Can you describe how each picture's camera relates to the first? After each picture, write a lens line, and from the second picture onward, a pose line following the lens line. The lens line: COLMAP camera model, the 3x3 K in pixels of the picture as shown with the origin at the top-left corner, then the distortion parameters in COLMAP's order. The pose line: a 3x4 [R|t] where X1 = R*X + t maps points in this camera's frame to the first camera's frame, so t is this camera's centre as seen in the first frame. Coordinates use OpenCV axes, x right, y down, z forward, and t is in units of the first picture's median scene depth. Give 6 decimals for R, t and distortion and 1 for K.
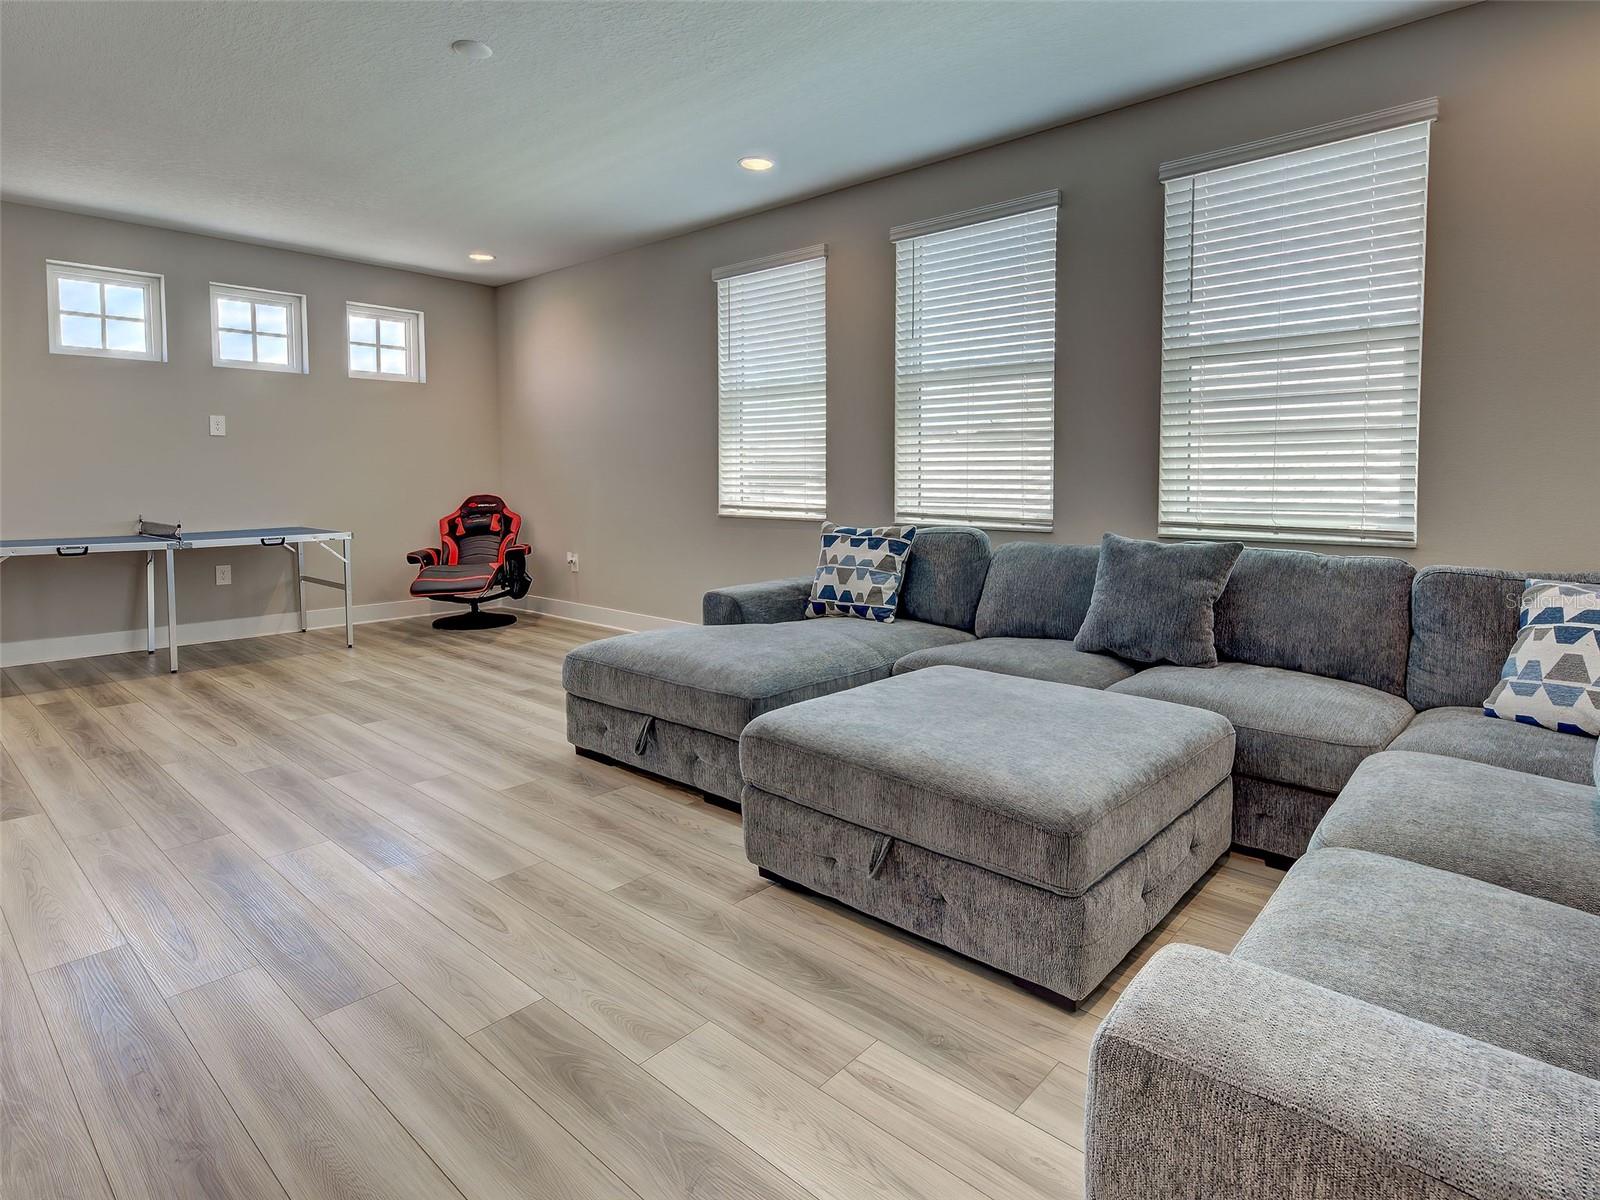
lens RADIAL K [[867.5, 0, 856.2], [0, 867.5, 518.2], [0, 0, 1]] dist [0.011306, 0.000996]
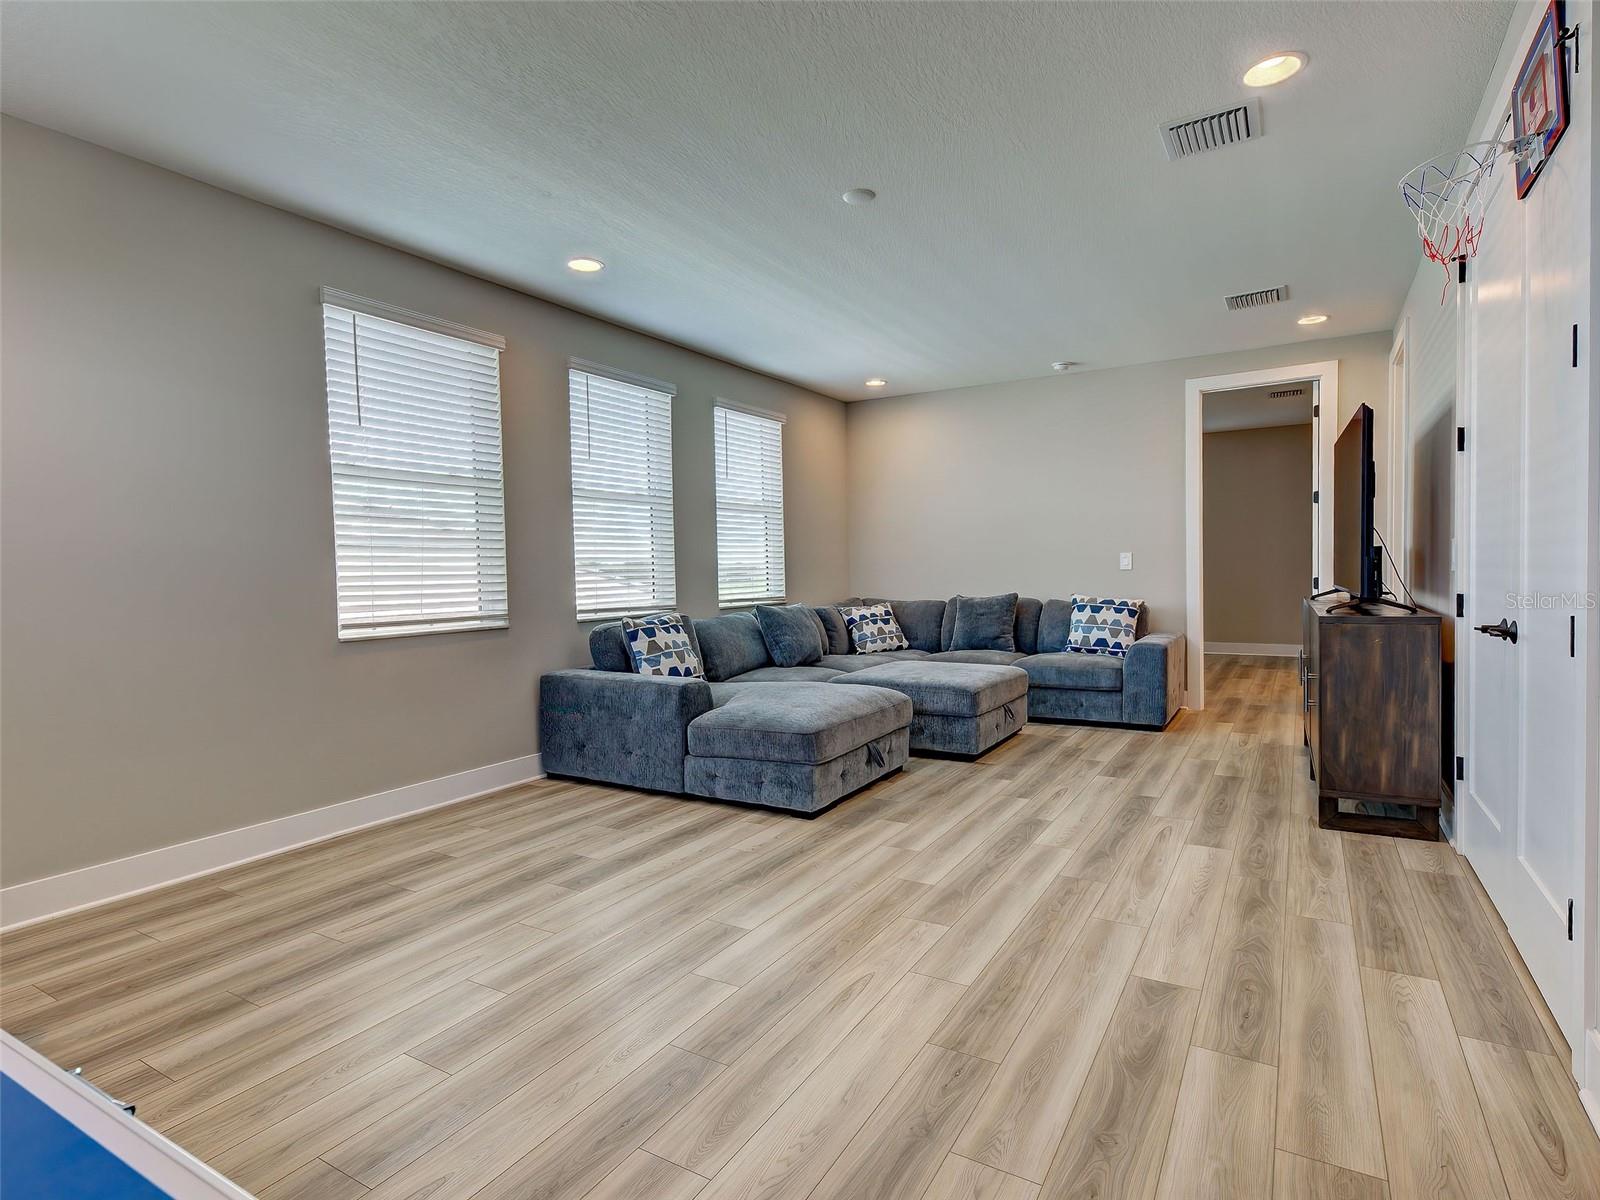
lens RADIAL K [[867.5, 0, 761.0], [0, 867.5, 595.2], [0, 0, 1]] dist [0.011306, 0.000996]
pose [[-0.149317, -0.024091, 0.988496, -0.832035], [0.072549, 0.996742, 0.035250, -0.036816], [-0.986124, 0.076978, -0.147083, 0.712660]]
